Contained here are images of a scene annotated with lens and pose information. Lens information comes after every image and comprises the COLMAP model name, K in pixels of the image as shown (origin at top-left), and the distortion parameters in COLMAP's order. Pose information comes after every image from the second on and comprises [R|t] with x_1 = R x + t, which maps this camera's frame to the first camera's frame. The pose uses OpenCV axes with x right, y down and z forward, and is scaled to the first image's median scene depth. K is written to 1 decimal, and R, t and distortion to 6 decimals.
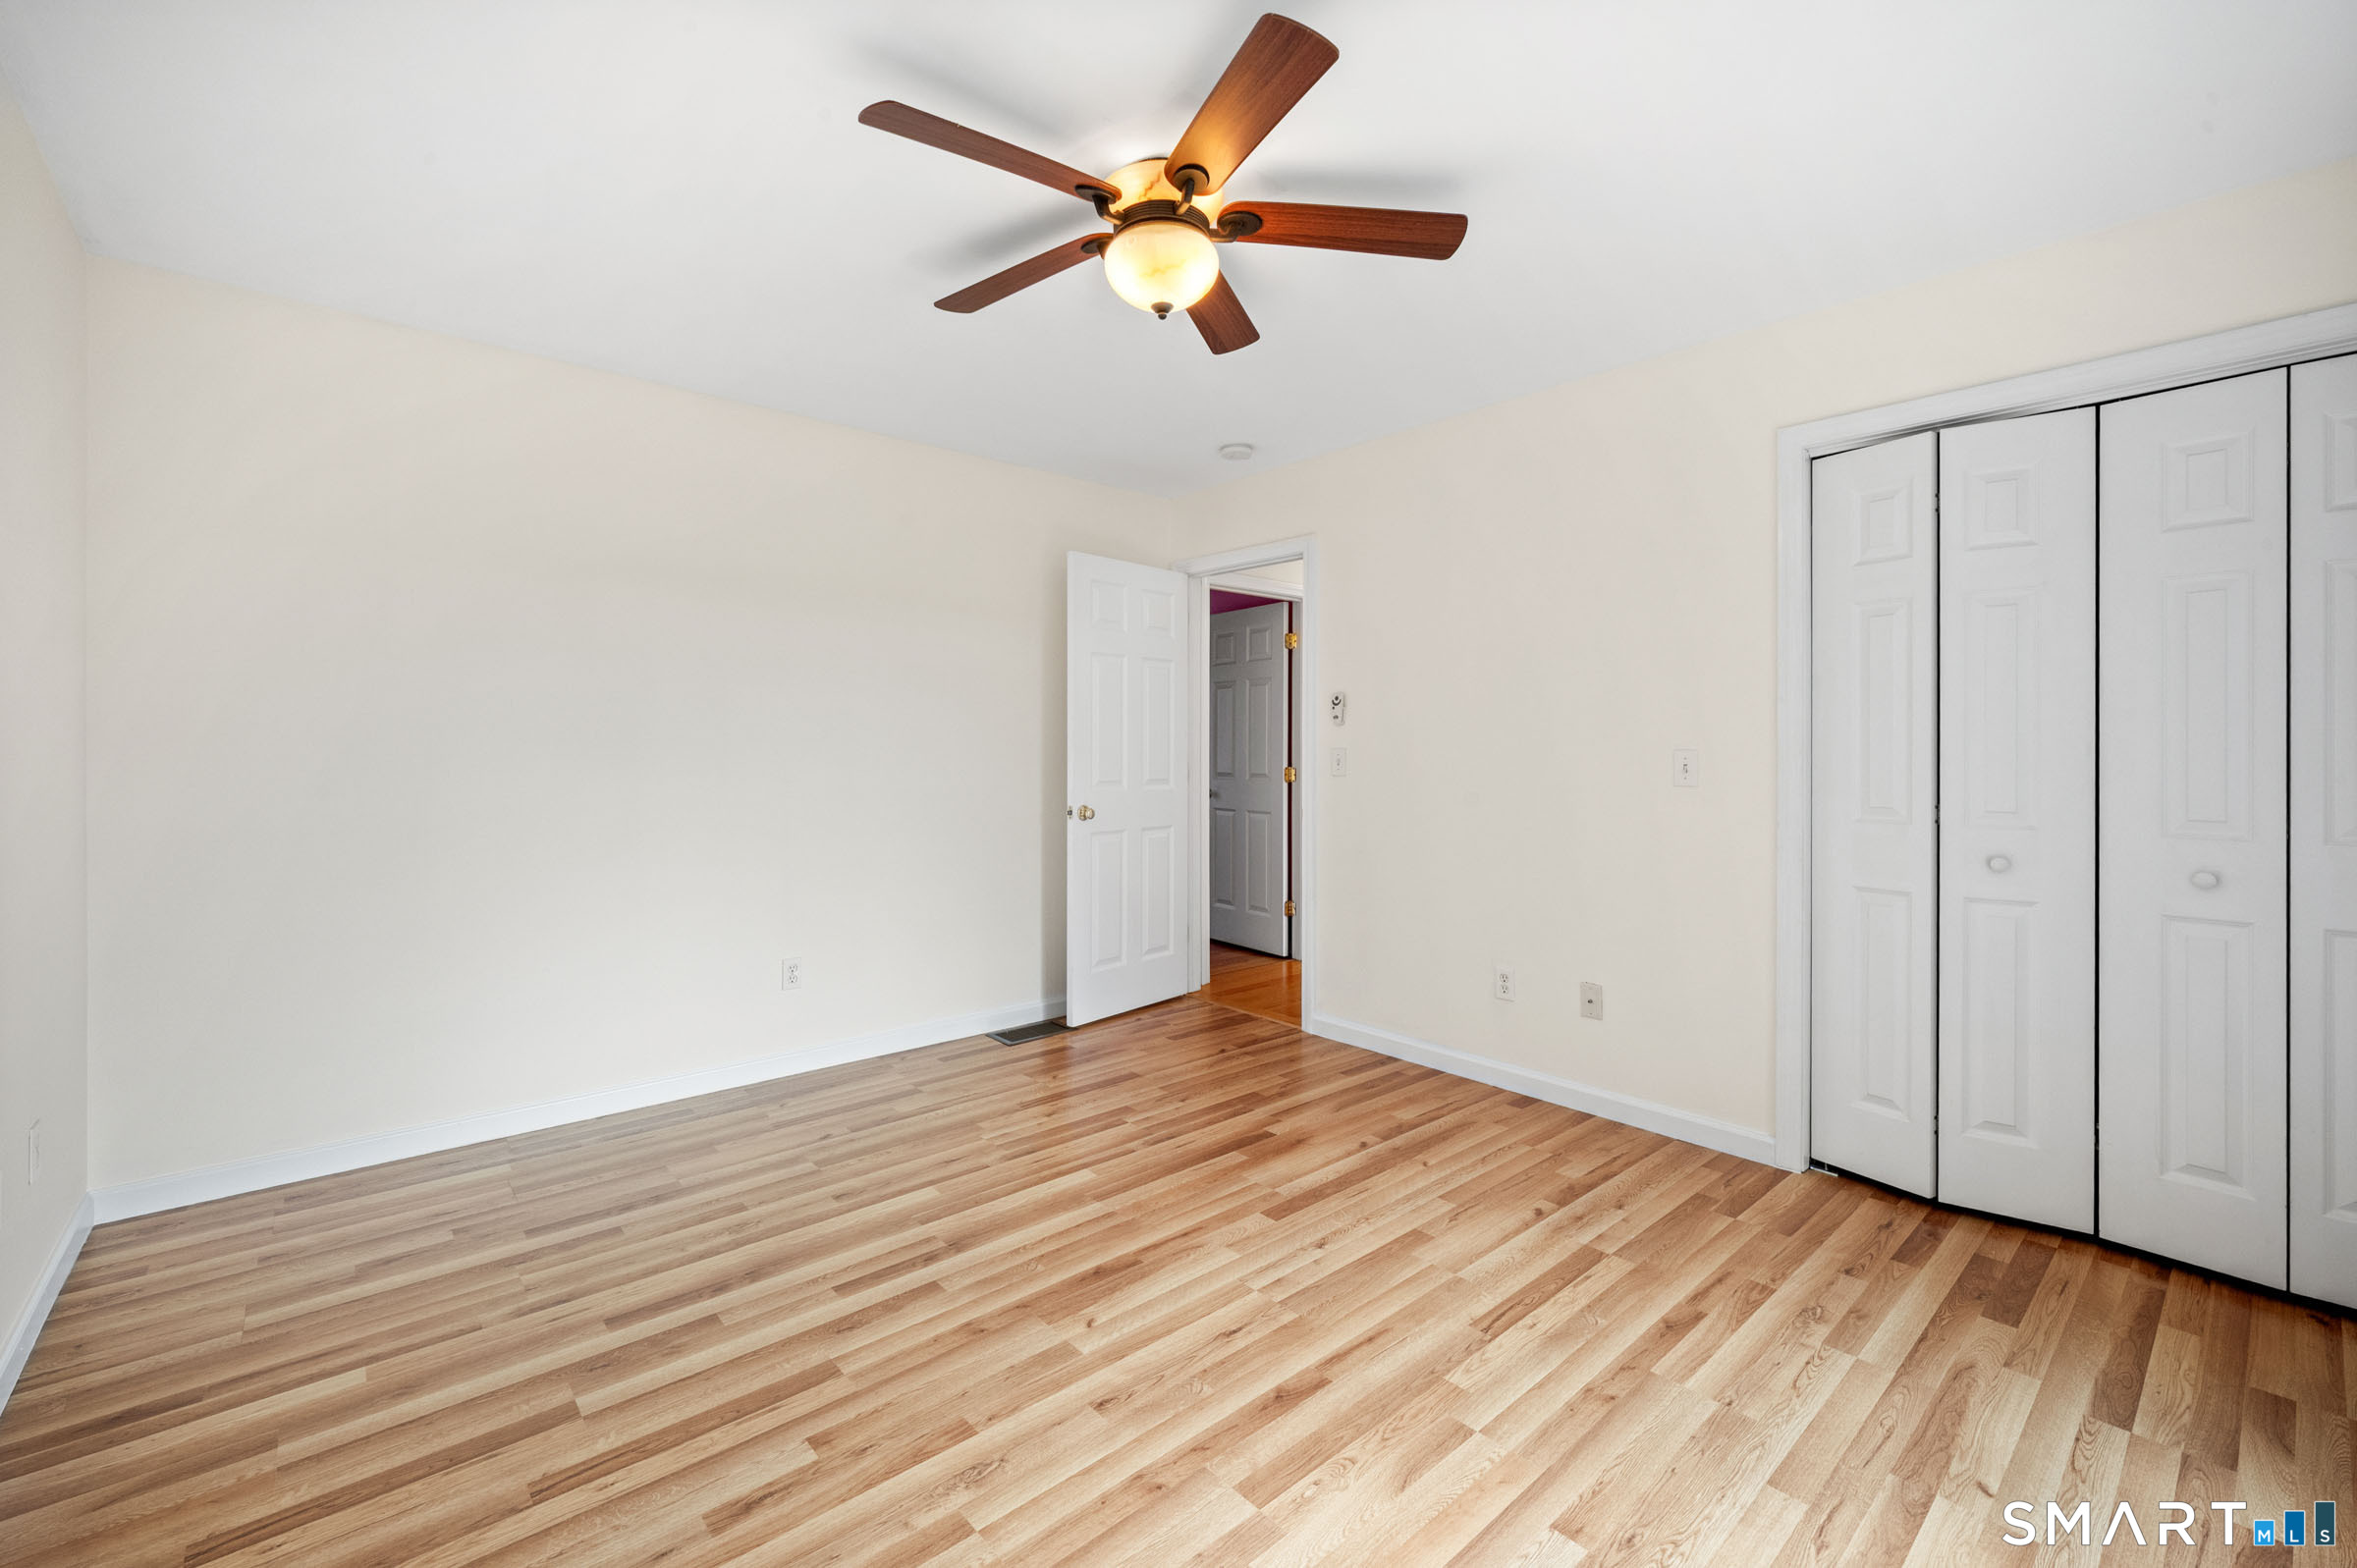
lens RADIAL K [[981.1, 0, 1169.7], [0, 981.1, 754.2], [0, 0, 1]] dist [0.019017, -0.009472]
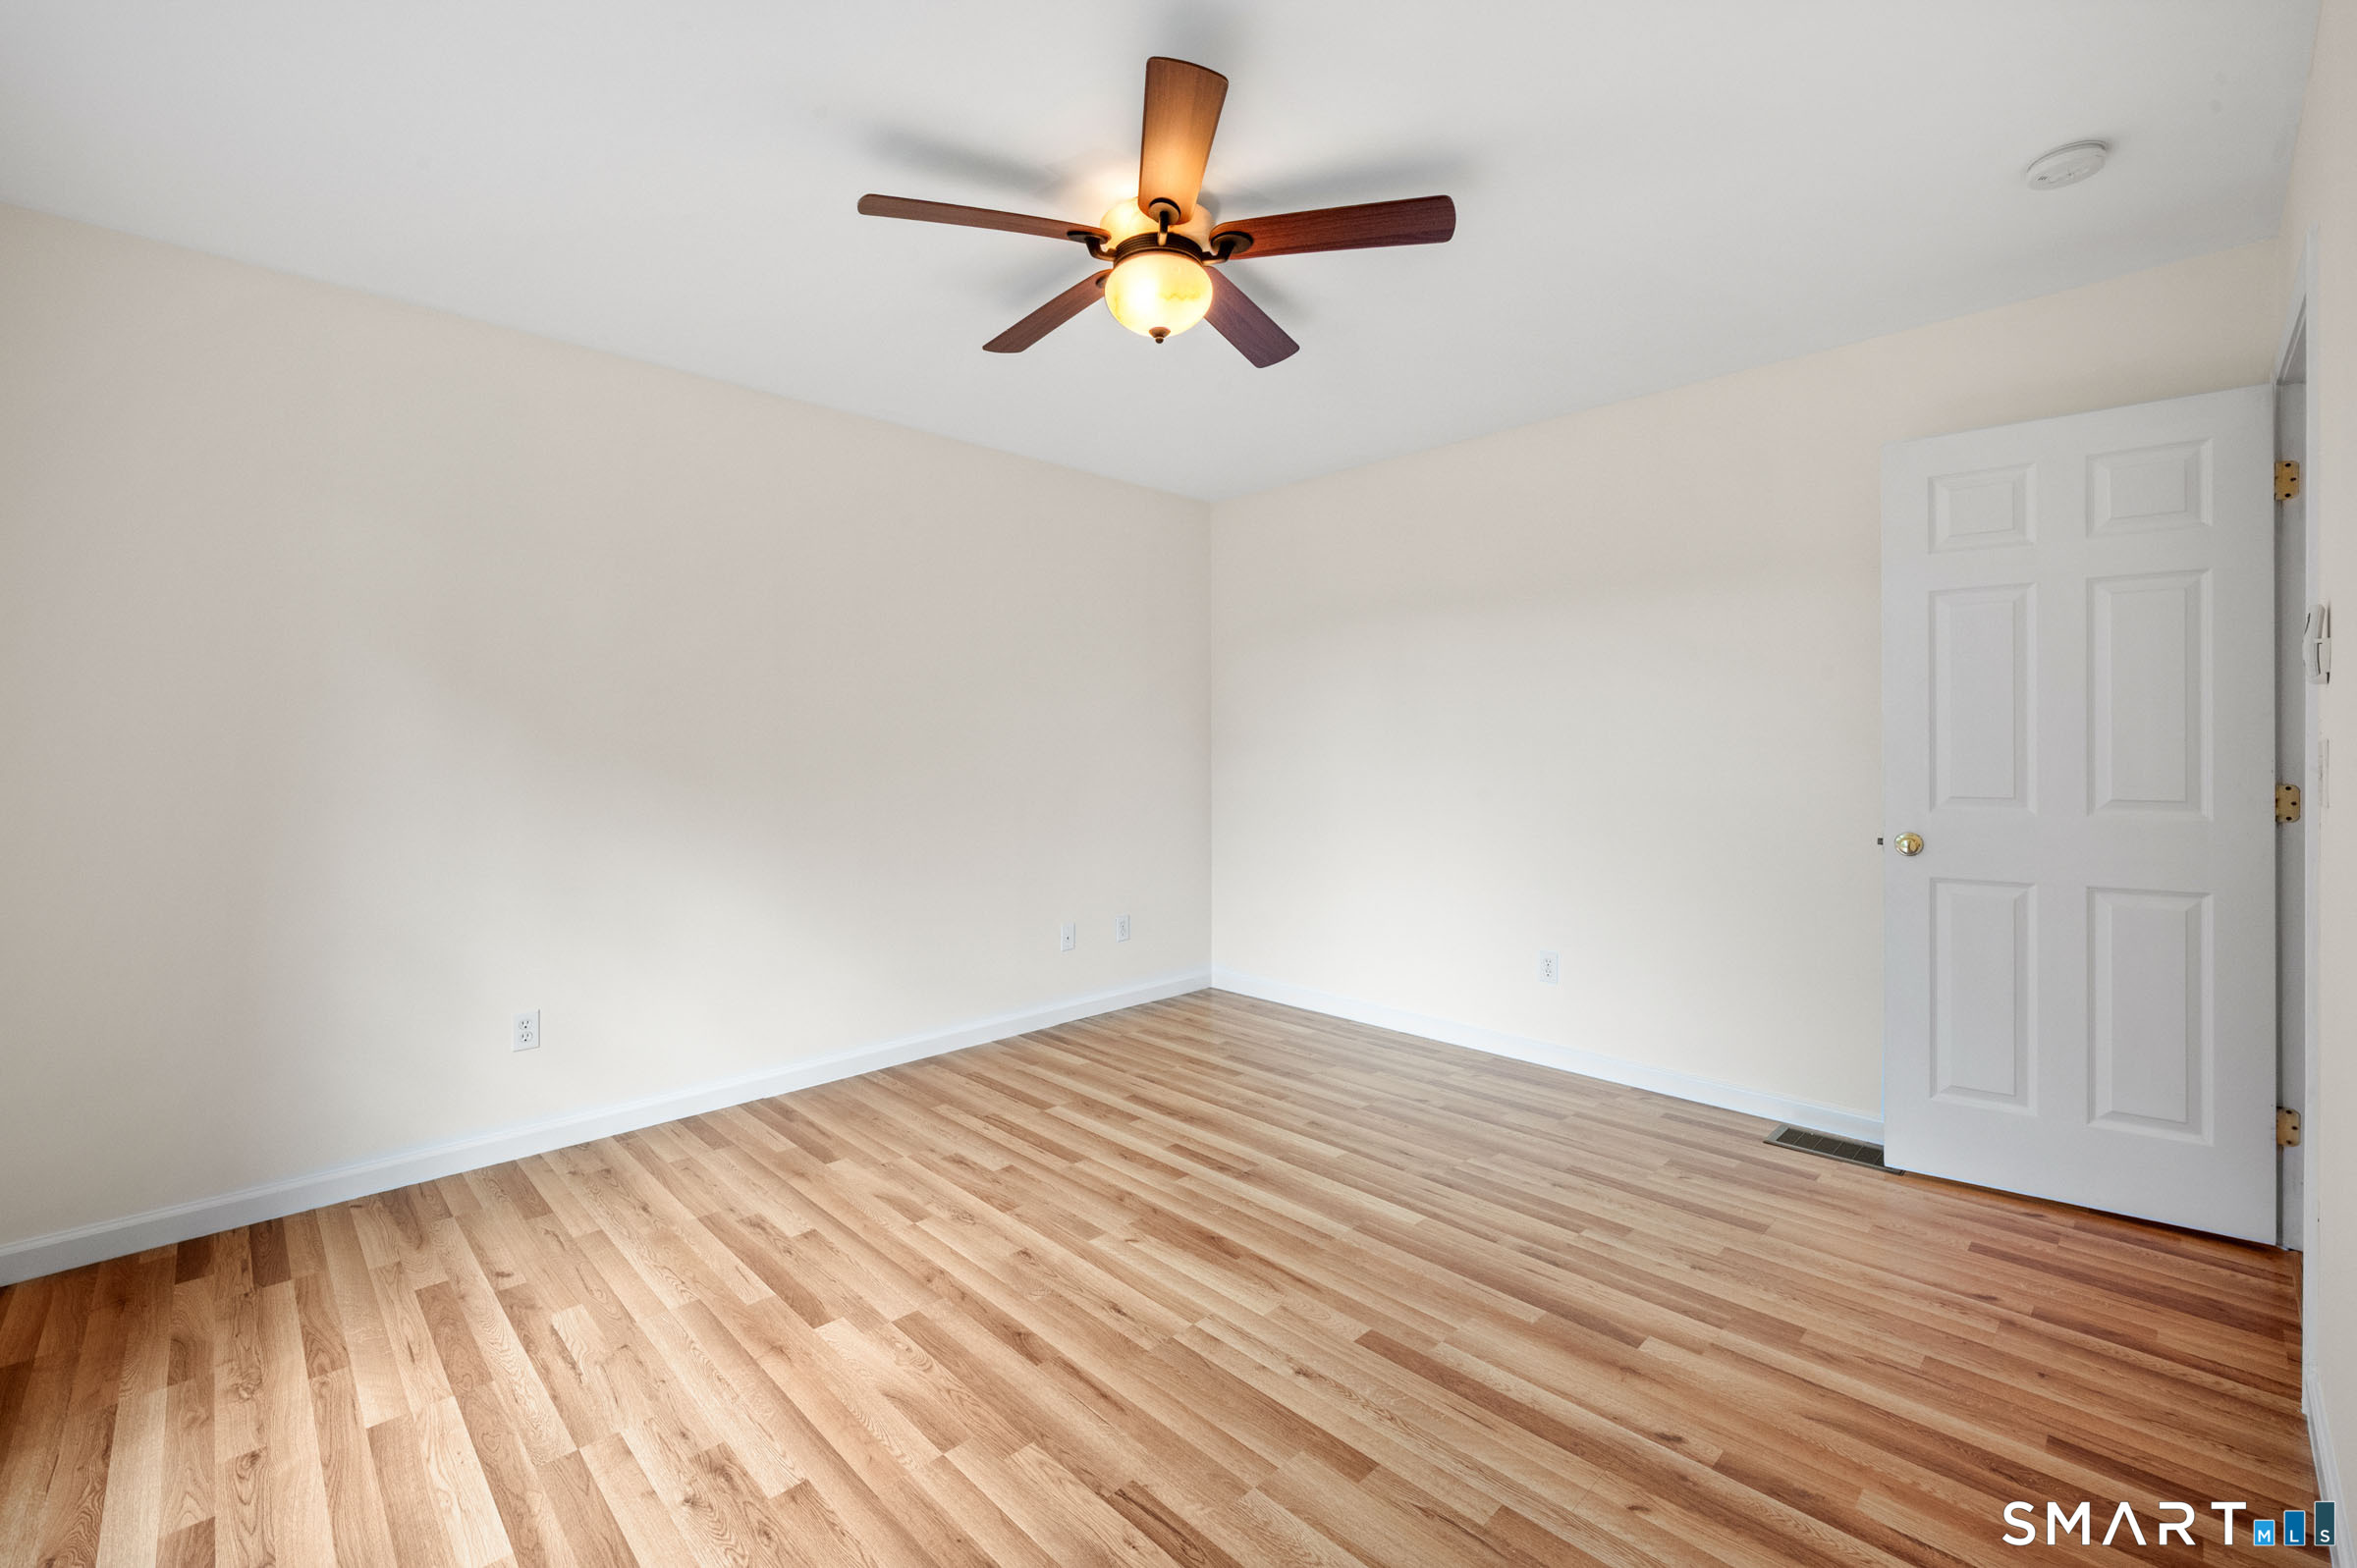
lens RADIAL K [[981.1, 0, 1169.7], [0, 981.1, 754.2], [0, 0, 1]] dist [0.019017, -0.009472]
pose [[0.059249, 0.003219, -0.998238, 0.873052], [-0.001238, 0.999994, 0.003151, 0.001082], [0.998242, 0.001050, 0.059253, 0.791644]]
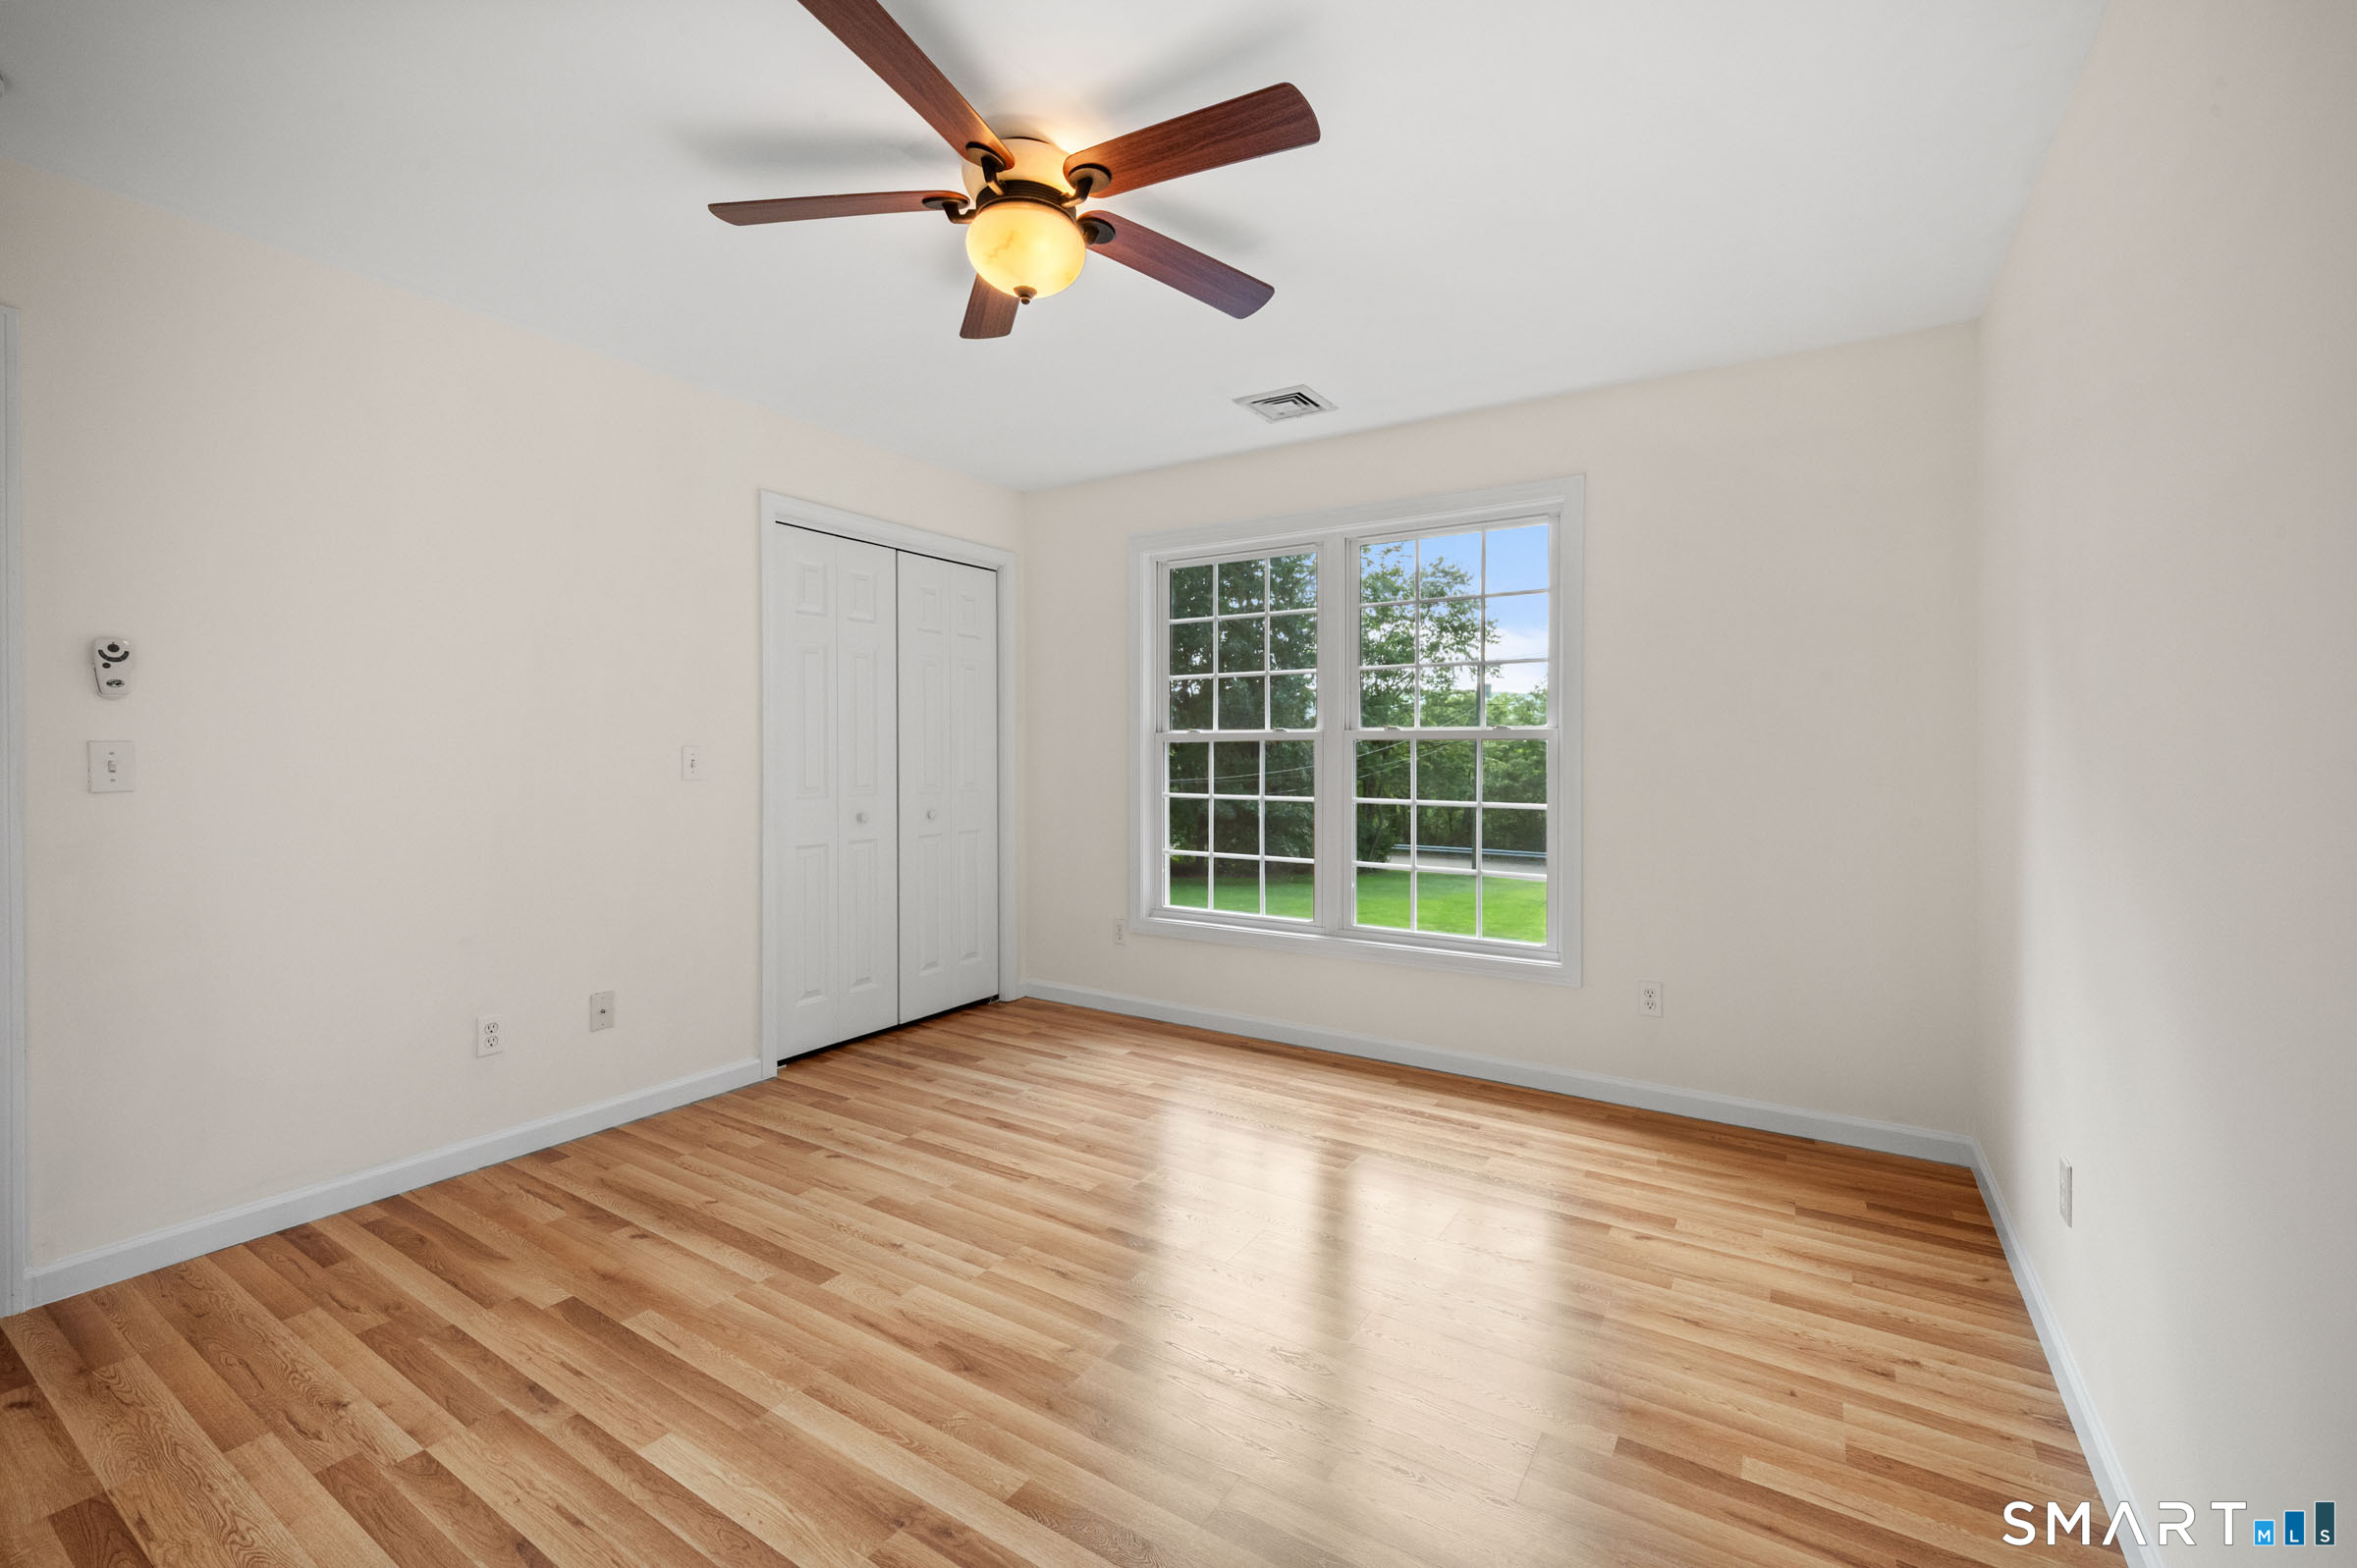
lens RADIAL K [[1008.7, 0, 1185.6], [0, 1008.7, 744.8], [0, 0, 1]] dist [0.001955, 0.000238]
pose [[-0.297606, 0.003272, 0.954683, -0.844032], [0.001004, 0.999995, -0.003115, -0.001008], [-0.954688, 0.000031, -0.297608, 0.958407]]
